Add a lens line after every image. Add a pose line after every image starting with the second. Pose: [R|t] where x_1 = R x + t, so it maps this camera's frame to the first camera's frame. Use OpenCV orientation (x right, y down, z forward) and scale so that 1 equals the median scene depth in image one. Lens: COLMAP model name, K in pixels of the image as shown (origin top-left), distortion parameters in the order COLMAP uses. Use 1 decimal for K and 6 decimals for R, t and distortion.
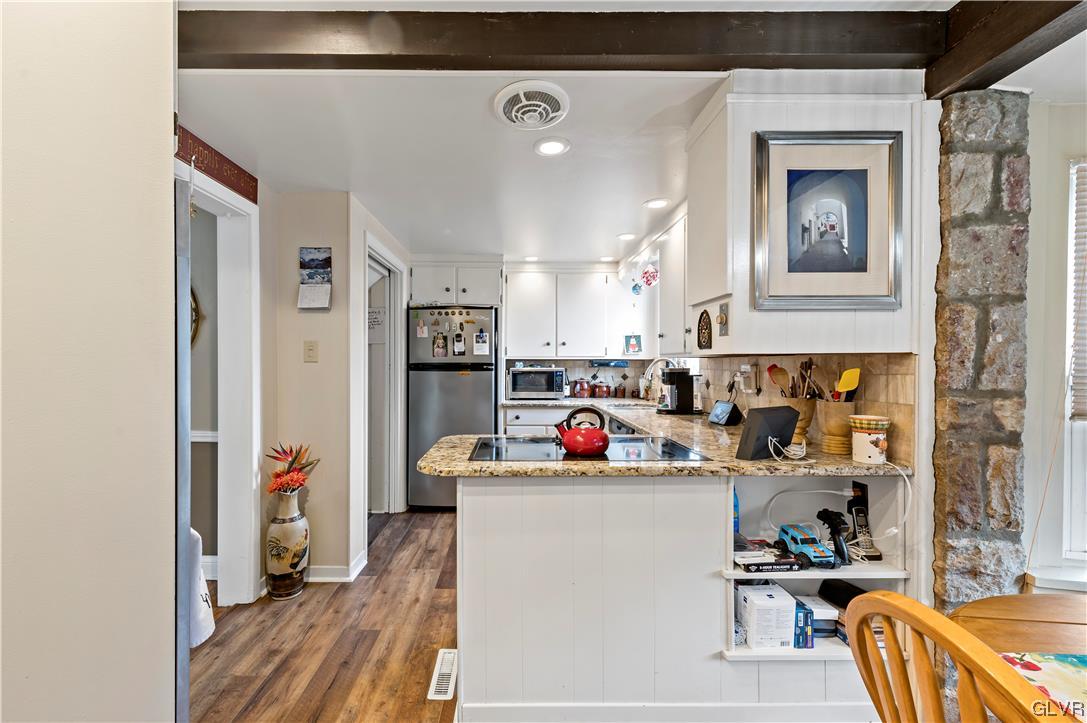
lens RADIAL K [[422.6, 0, 534.3], [0, 422.6, 362.8], [0, 0, 1]] dist [-0.003793, -0.000316]
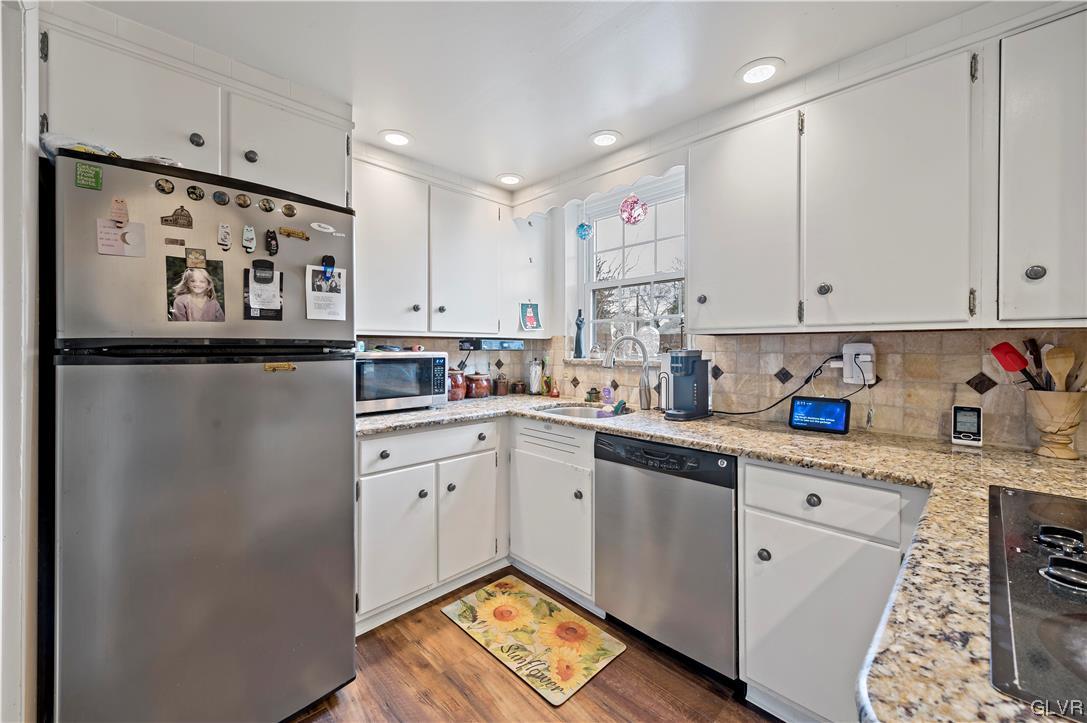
lens RADIAL K [[422.6, 0, 564.0], [0, 422.6, 345.8], [0, 0, 1]] dist [-0.003793, -0.000316]
pose [[0.717207, 0.001600, 0.696858, -0.226738], [-0.000714, 0.999999, -0.001562, 0.005680], [-0.696859, 0.000623, 0.717207, 0.507871]]
